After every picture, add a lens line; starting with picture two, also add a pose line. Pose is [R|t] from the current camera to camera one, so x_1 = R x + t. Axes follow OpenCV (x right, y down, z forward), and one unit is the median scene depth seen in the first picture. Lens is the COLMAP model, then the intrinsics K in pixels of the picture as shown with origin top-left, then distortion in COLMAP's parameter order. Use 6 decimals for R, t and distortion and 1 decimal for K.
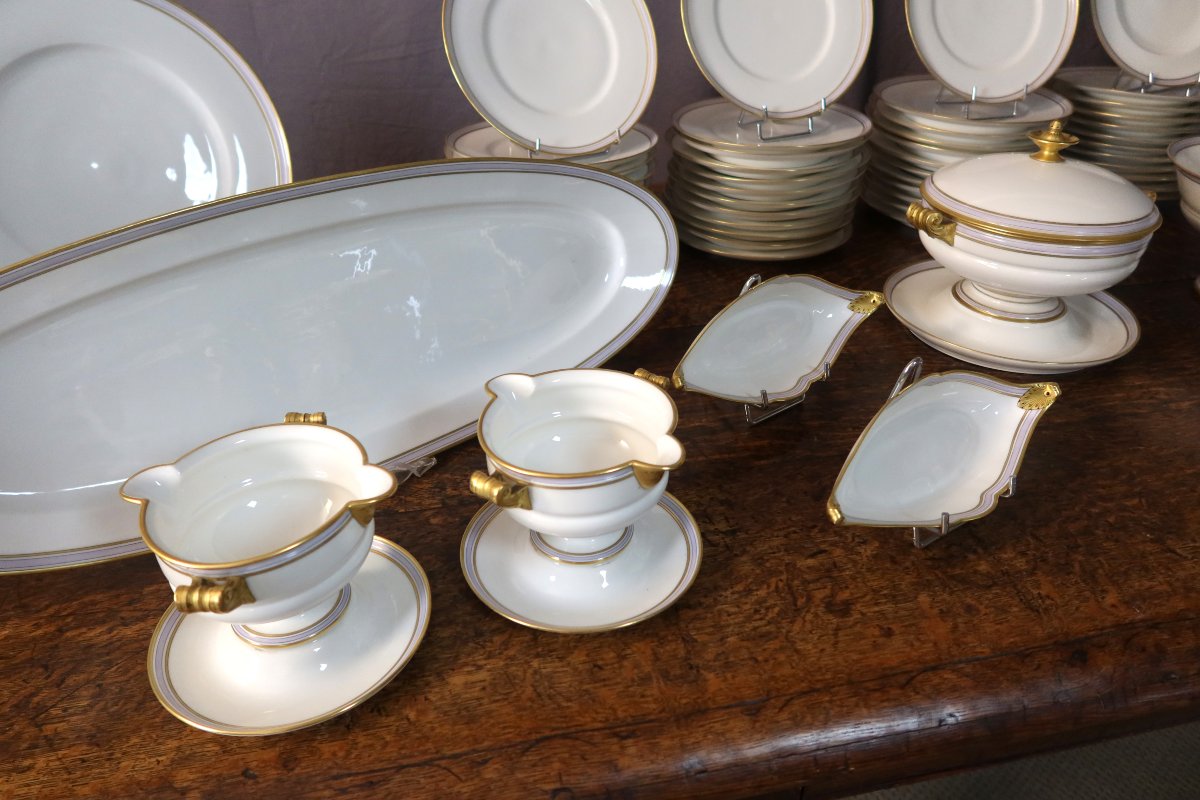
lens RADIAL K [[822.1, 0, 604.4], [0, 822.1, 394.0], [0, 0, 1]] dist [-0.027488, 0.011402]
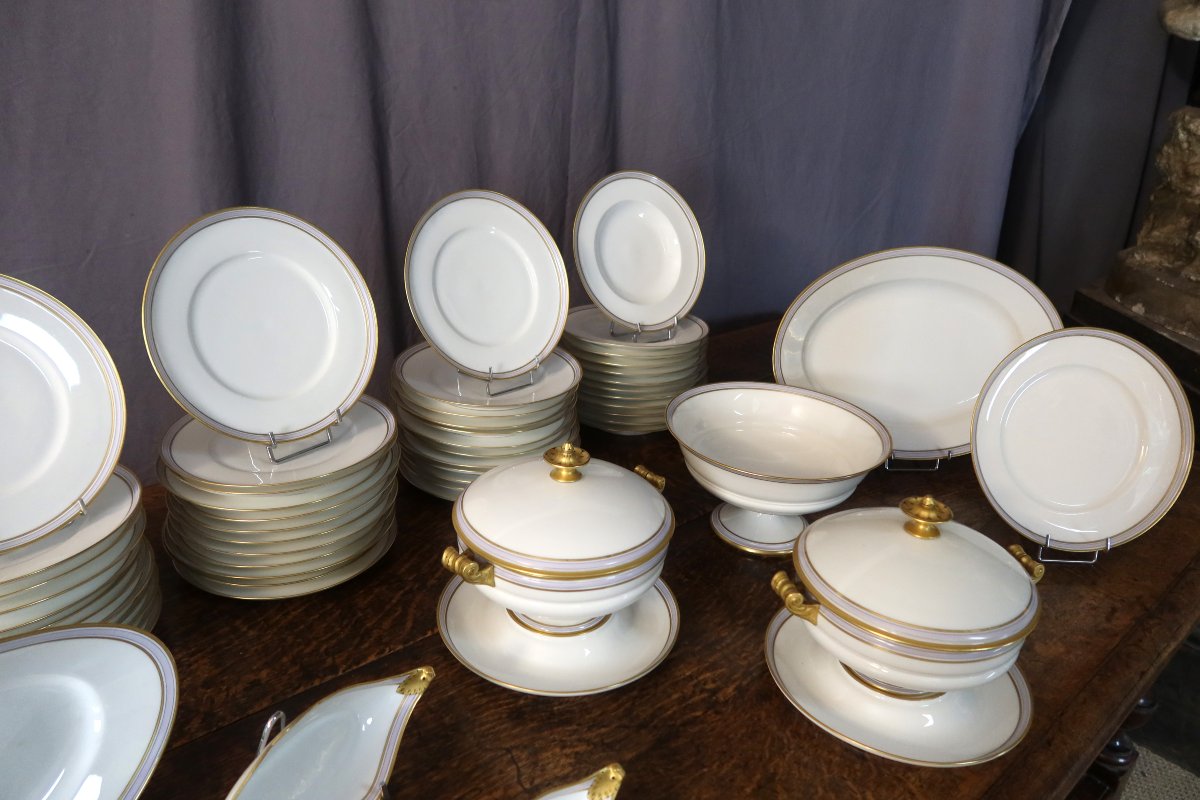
lens RADIAL K [[822.1, 0, 598.1], [0, 822.1, 393.8], [0, 0, 1]] dist [-0.027488, 0.011402]
pose [[0.871698, -0.140482, 0.469476, 0.148578], [0.207020, 0.973910, -0.092958, -0.370487], [-0.444169, 0.178222, 0.878038, 0.091023]]
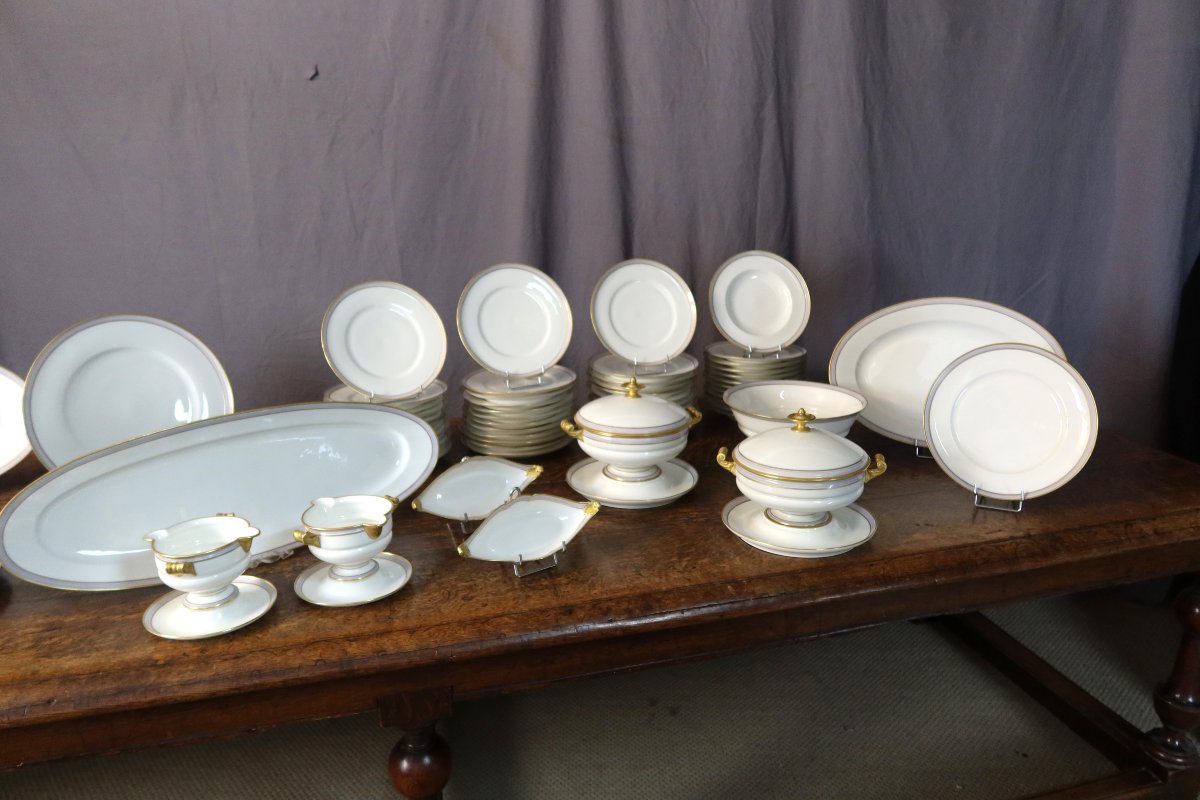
lens RADIAL K [[822.1, 0, 601.9], [0, 822.1, 399.8], [0, 0, 1]] dist [-0.027488, 0.011402]
pose [[0.998400, -0.017789, 0.053676, 0.476275], [0.031951, 0.960646, -0.275930, 0.327825], [-0.046655, 0.277204, 0.959678, -1.110839]]
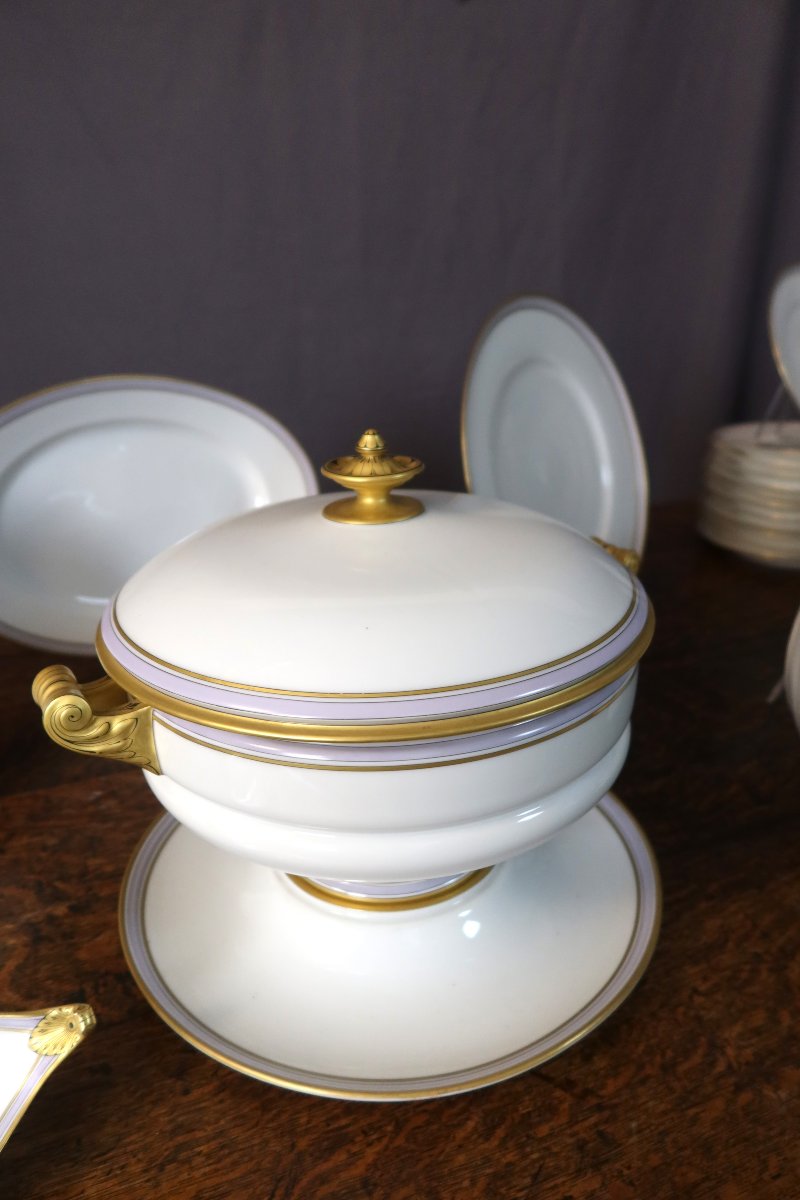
lens RADIAL K [[822.1, 0, 403.0], [0, 822.1, 597.4], [0, 0, 1]] dist [-0.027488, 0.011402]
pose [[0.985841, -0.075615, 0.149667, -1.266169], [0.100591, 0.980801, -0.167065, 0.054949], [-0.134161, 0.179755, 0.974520, 0.020225]]
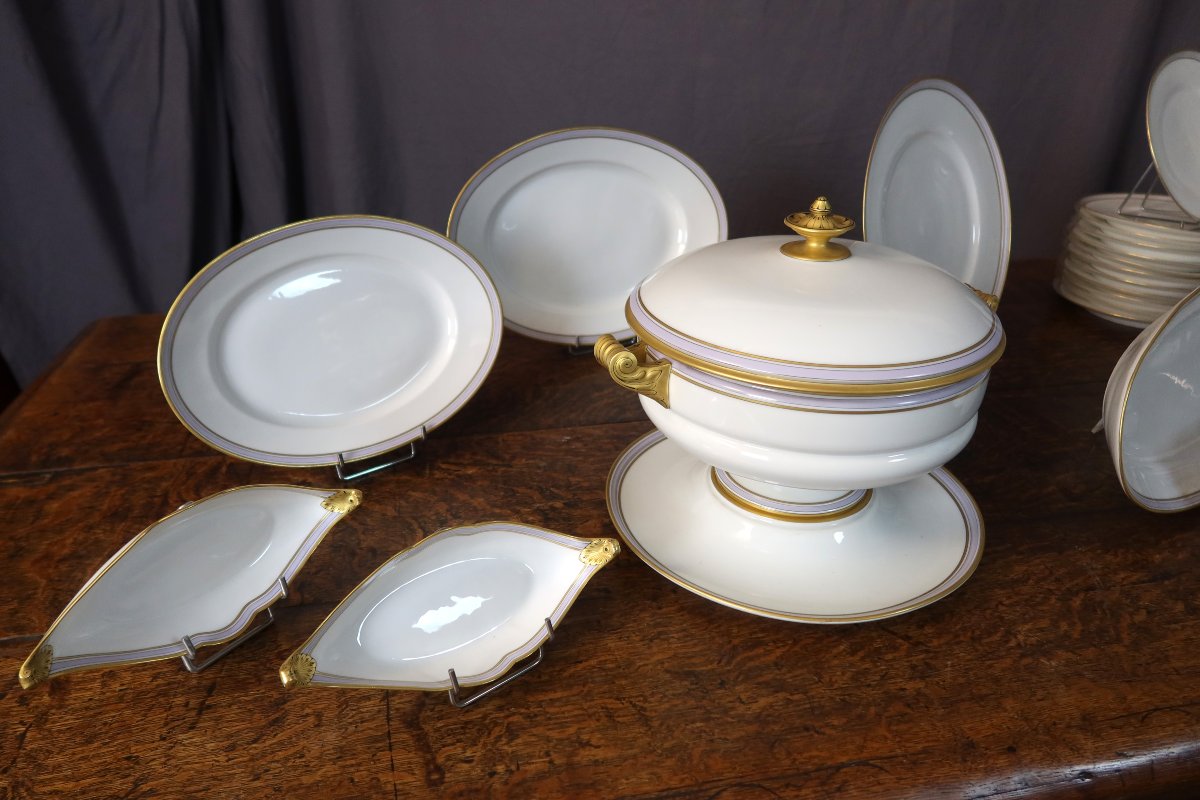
lens RADIAL K [[822.1, 0, 600.6], [0, 822.1, 396.3], [0, 0, 1]] dist [-0.027488, 0.011402]
pose [[0.999833, 0.016422, -0.008020, -1.445922], [-0.017070, 0.995907, -0.088759, 0.143166], [0.006530, 0.088881, 0.996021, -0.332606]]
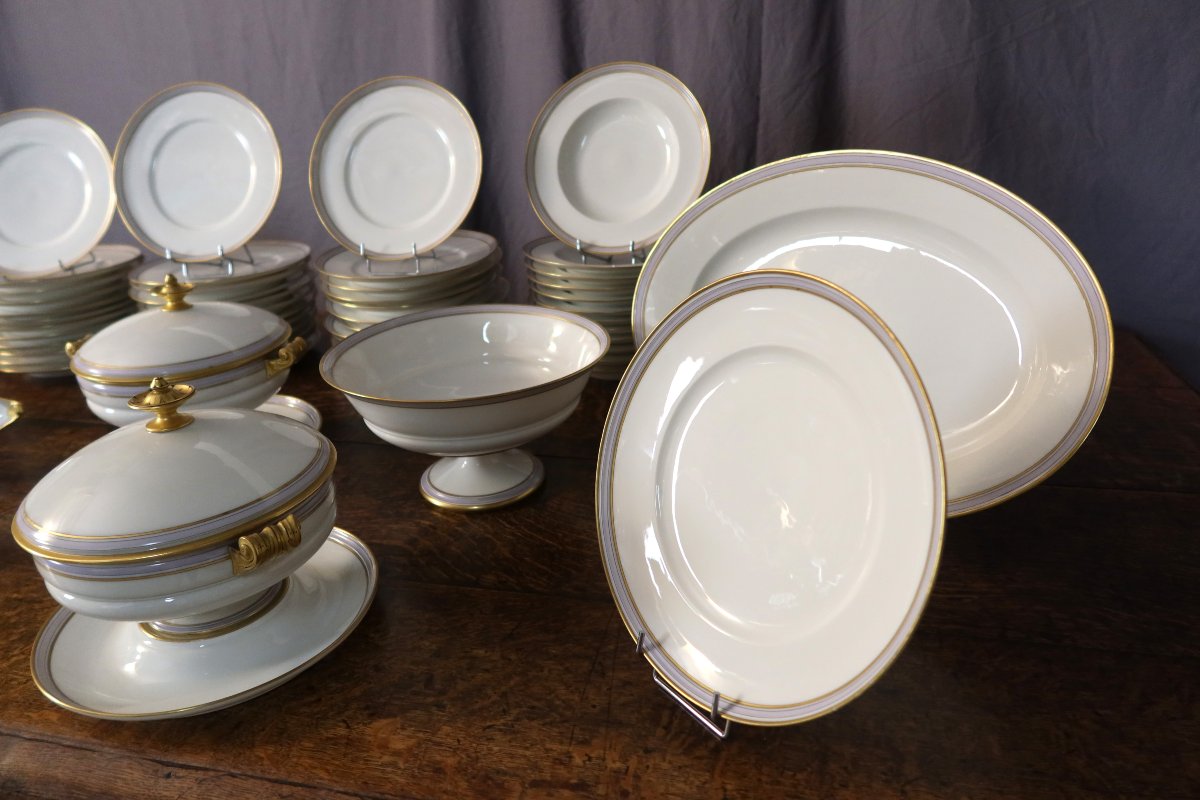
lens RADIAL K [[822.1, 0, 607.4], [0, 822.1, 396.1], [0, 0, 1]] dist [-0.027488, 0.011402]
pose [[0.912450, 0.131038, -0.387639, 1.972517], [-0.187346, 0.975995, -0.111060, -0.208629], [0.363781, 0.173959, 0.915097, 0.297528]]
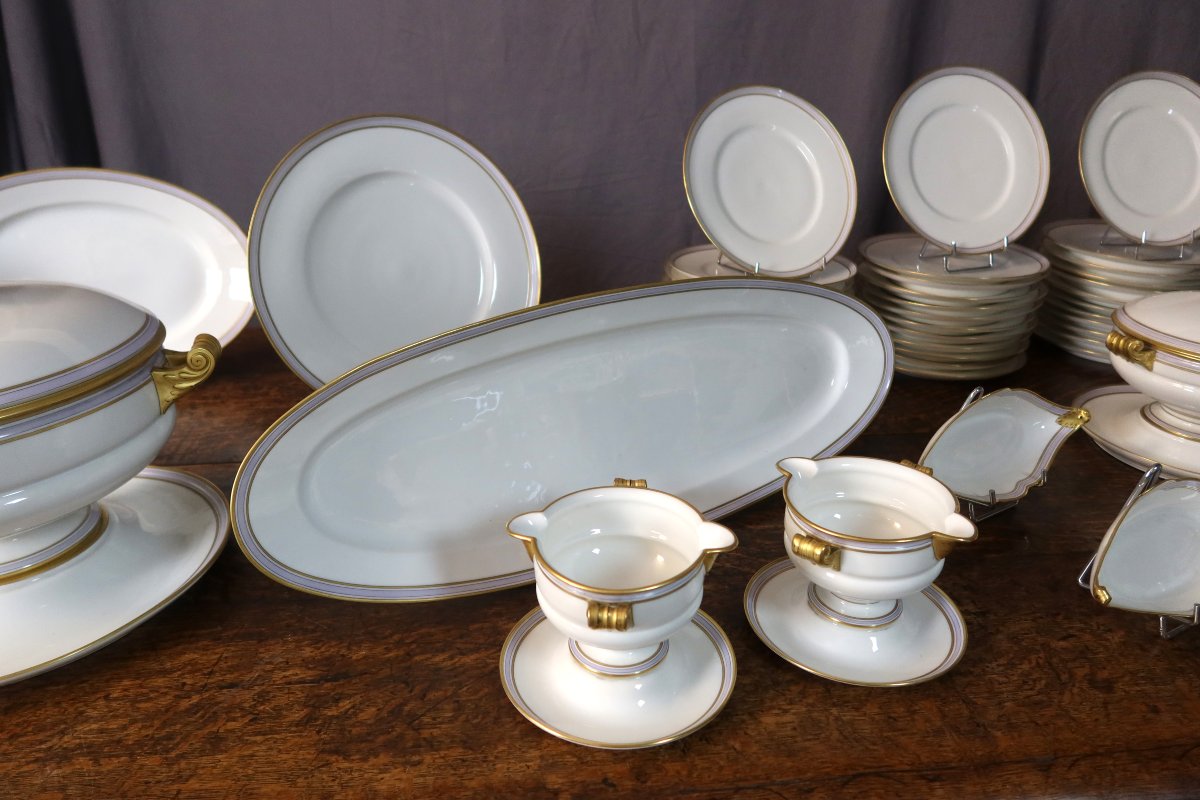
lens RADIAL K [[822.1, 0, 603.5], [0, 822.1, 396.1], [0, 0, 1]] dist [-0.027488, 0.011402]
pose [[0.995196, 0.048194, -0.085224, -0.271707], [-0.060040, 0.987985, -0.142414, 0.066621], [0.077337, 0.146846, 0.986131, -0.162501]]
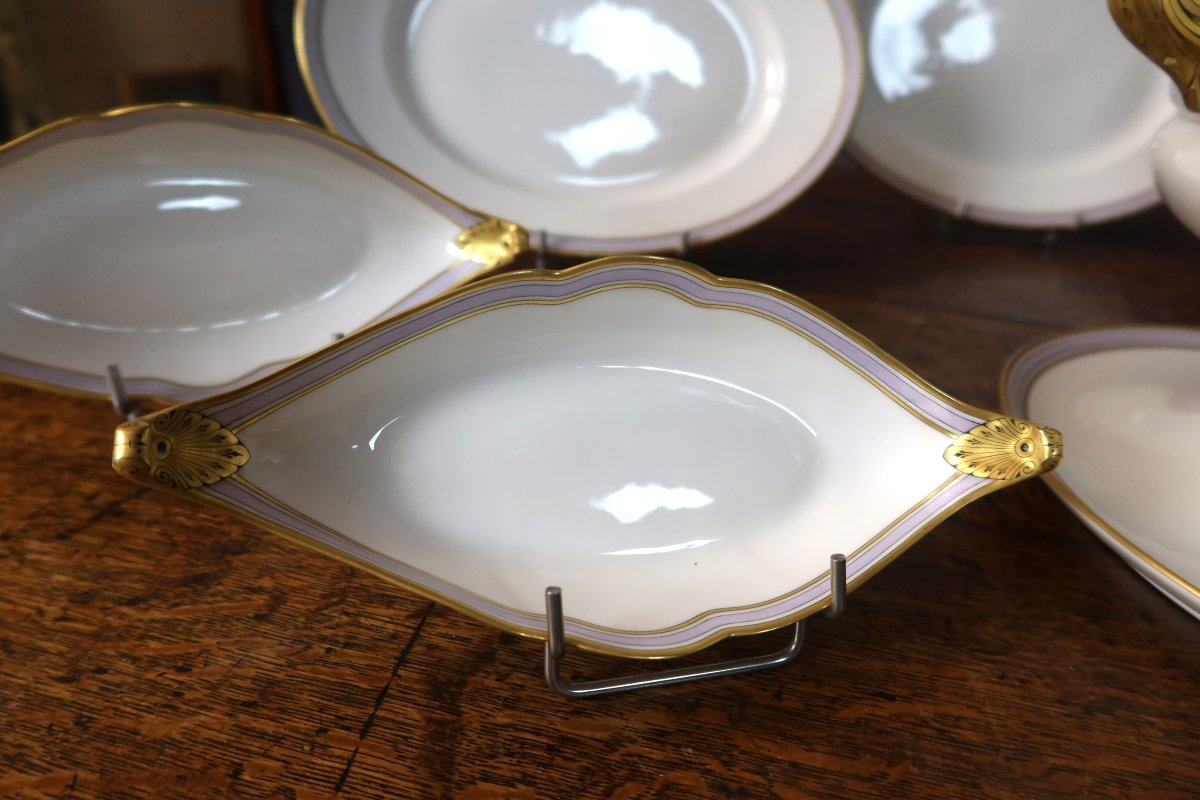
lens RADIAL K [[822.1, 0, 604.5], [0, 822.1, 397.5], [0, 0, 1]] dist [-0.027488, 0.011402]
pose [[0.901249, 0.257097, -0.348785, -1.496346], [-0.290000, 0.955983, -0.044676, 0.296574], [0.321946, 0.141412, 0.936137, 0.259869]]
